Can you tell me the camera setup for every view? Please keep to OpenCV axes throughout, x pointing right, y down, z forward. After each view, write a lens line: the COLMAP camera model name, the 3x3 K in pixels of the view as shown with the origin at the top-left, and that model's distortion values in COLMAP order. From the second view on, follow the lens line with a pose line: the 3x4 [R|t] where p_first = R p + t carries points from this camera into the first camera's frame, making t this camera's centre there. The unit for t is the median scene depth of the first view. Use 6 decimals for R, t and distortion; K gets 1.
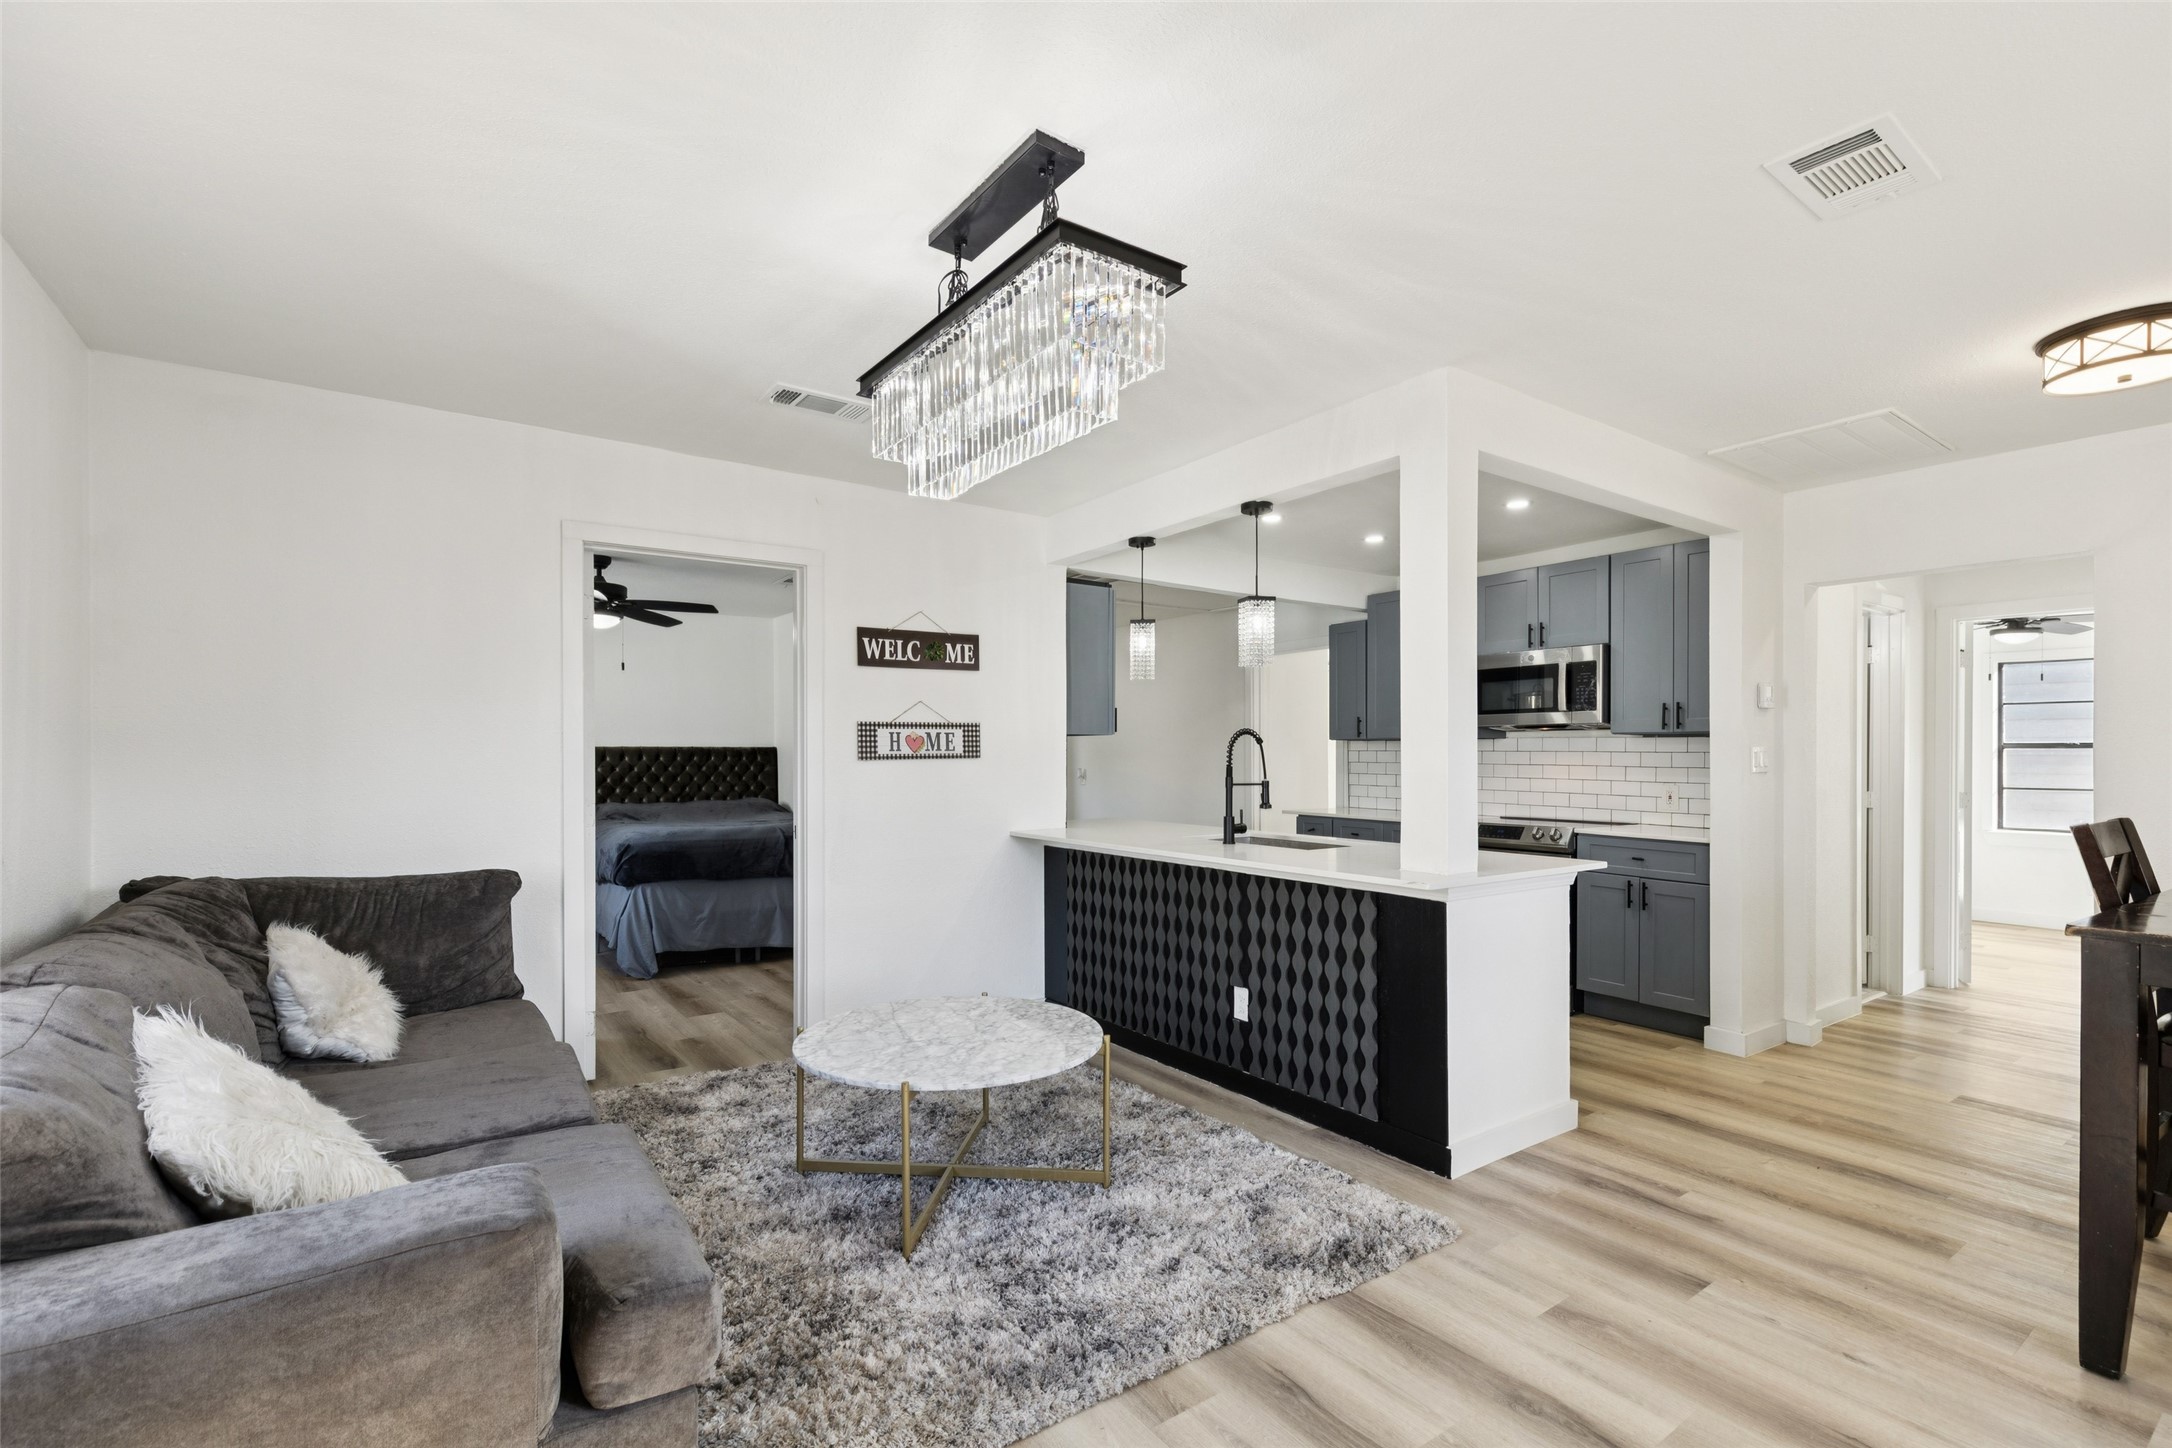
lens RADIAL K [[982.4, 0, 1114.4], [0, 982.4, 754.9], [0, 0, 1]] dist [0.000784, 0.000056]
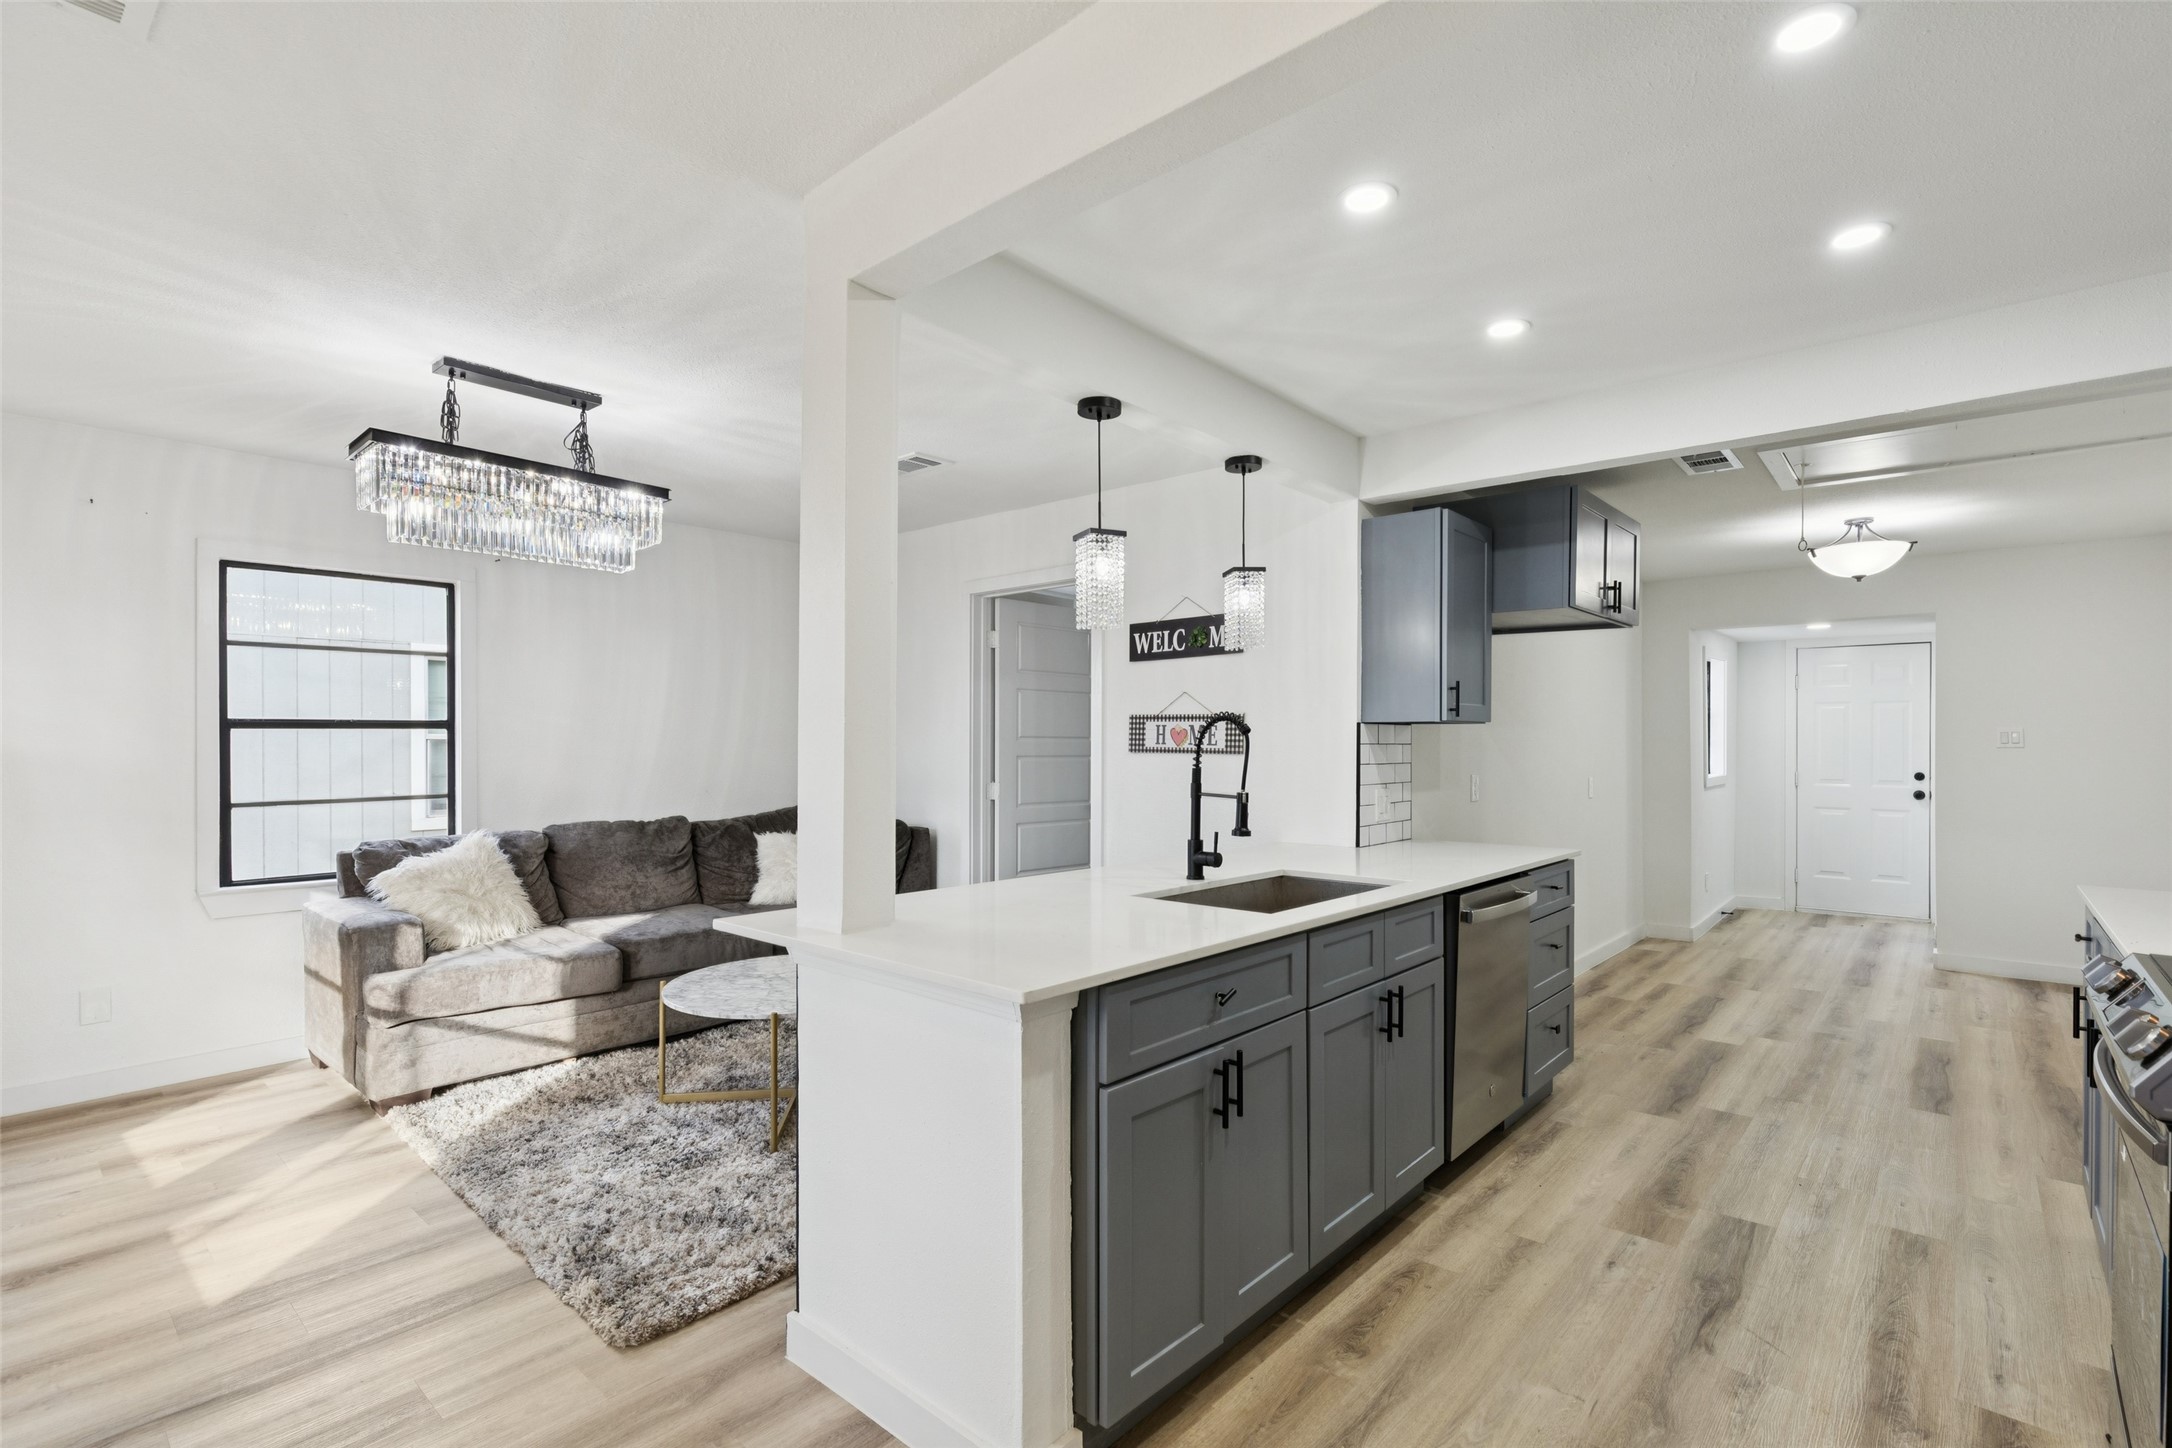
lens RADIAL K [[1007.0, 0, 1088.4], [0, 1007.0, 736.7], [0, 0, 1]] dist [-0.004622, -0.000399]
pose [[0.211857, -0.004042, -0.977292, 0.757147], [-0.001415, 0.999989, -0.004443, -0.007440], [0.977300, 0.002324, 0.211849, 0.729822]]
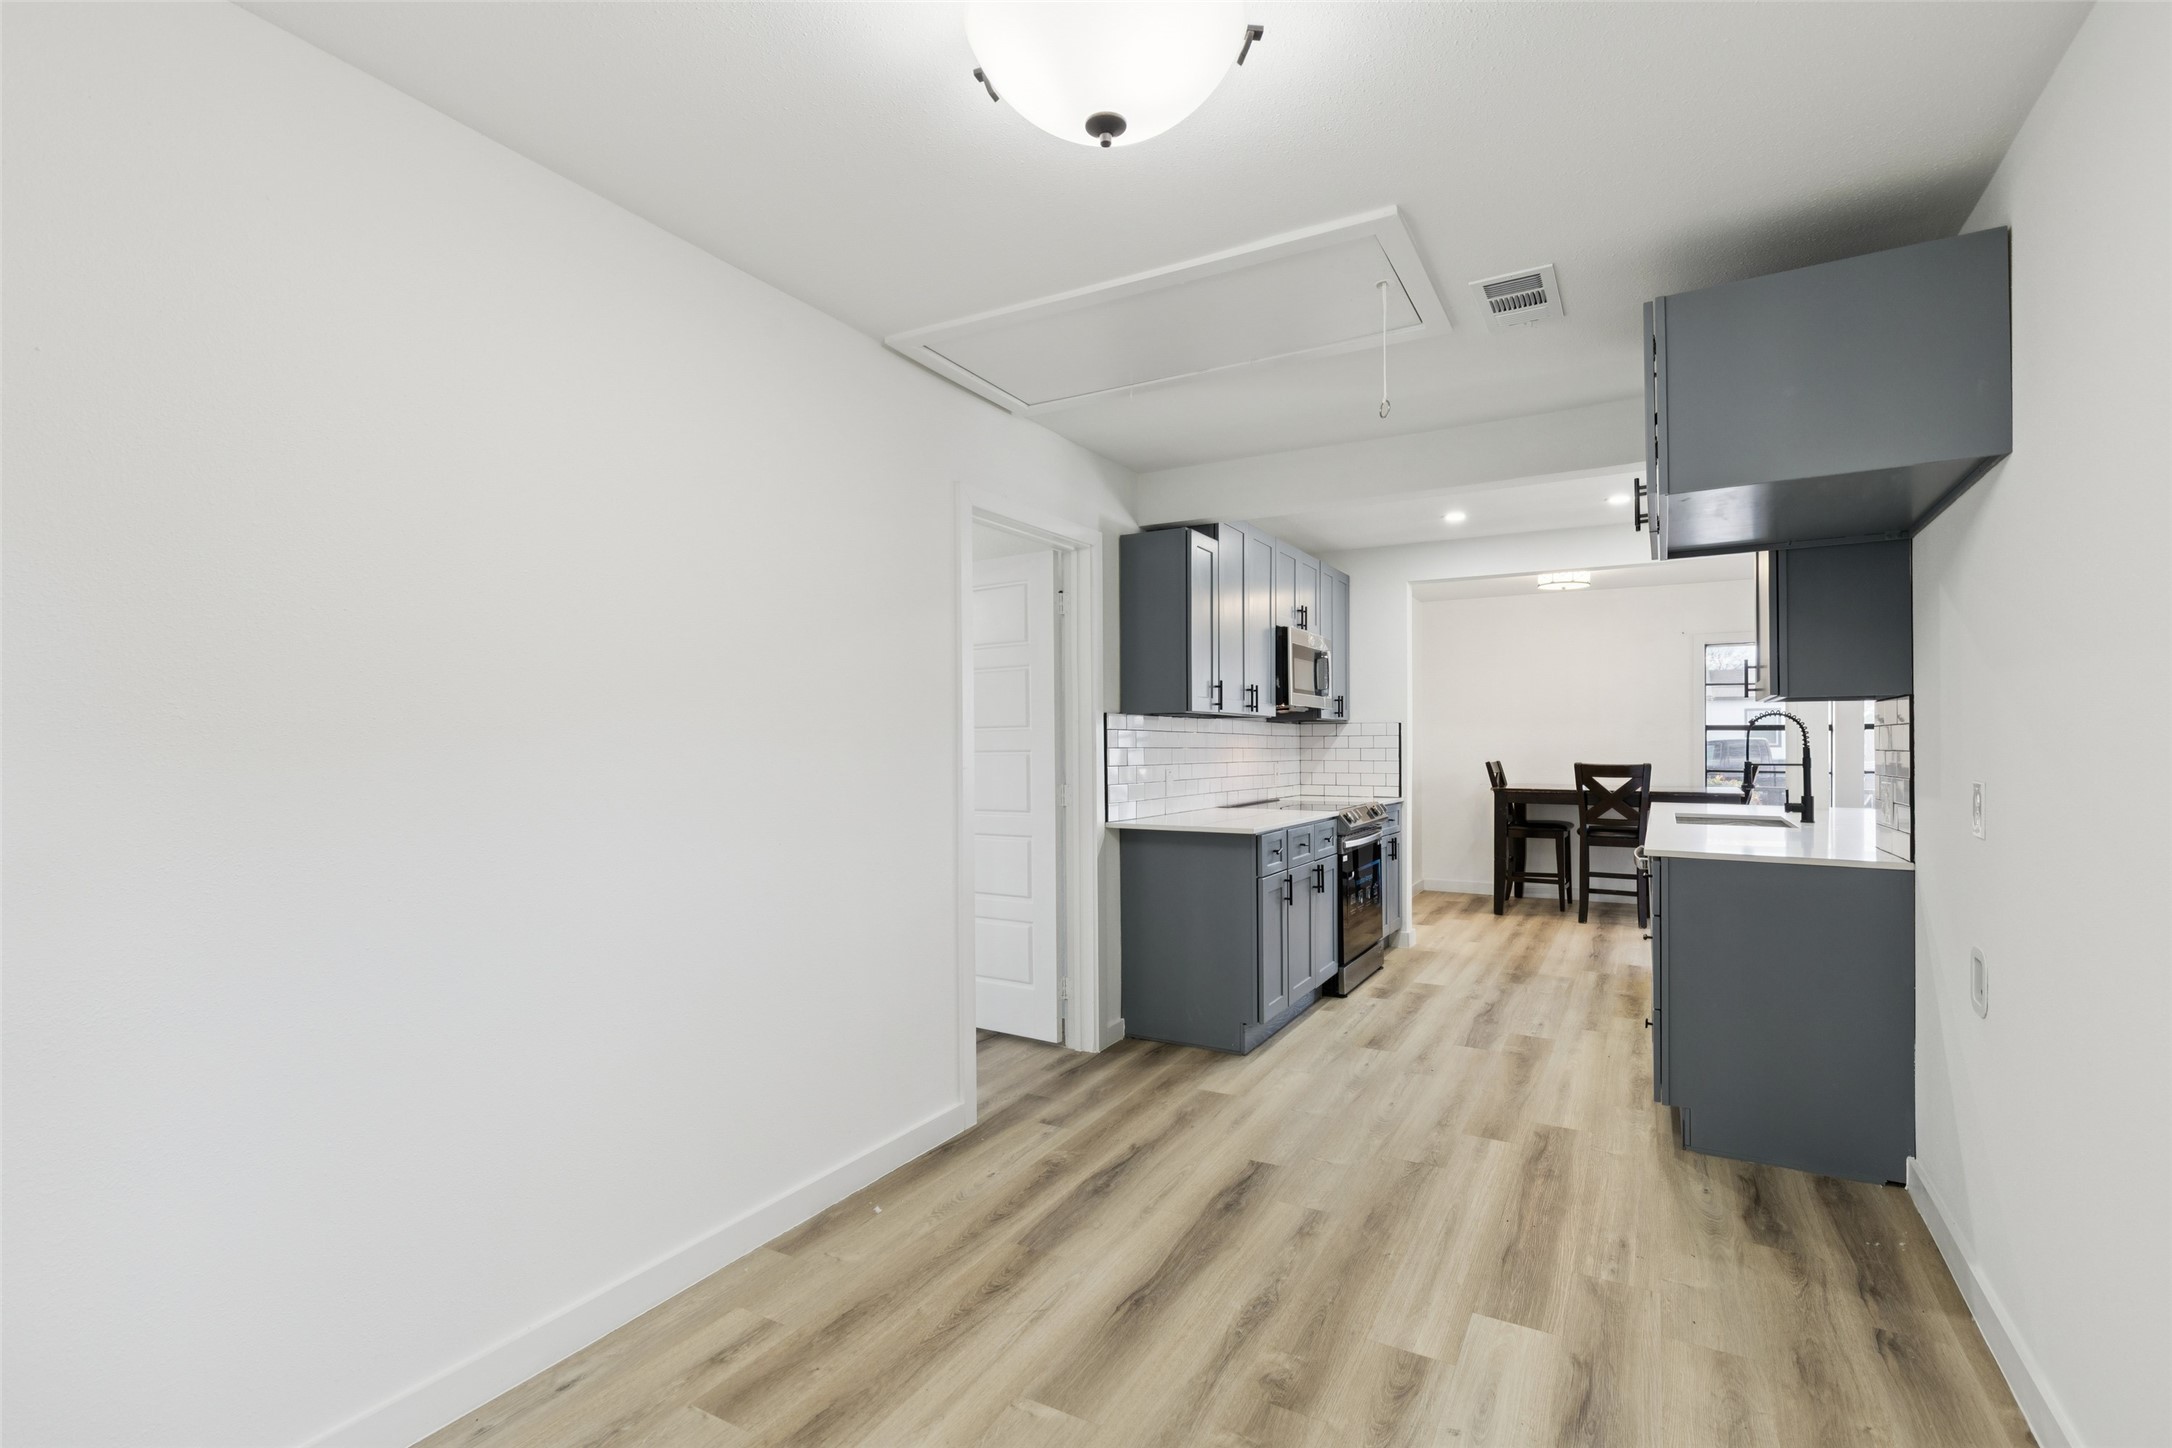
lens RADIAL K [[980.6, 0, 1075.8], [0, 980.6, 733.5], [0, 0, 1]] dist [0.001231, -0.000200]
pose [[-0.391236, 0.008564, 0.920250, -0.505665], [-0.002240, 0.999945, -0.010258, 0.007889], [-0.920288, -0.006074, -0.391195, 1.999889]]
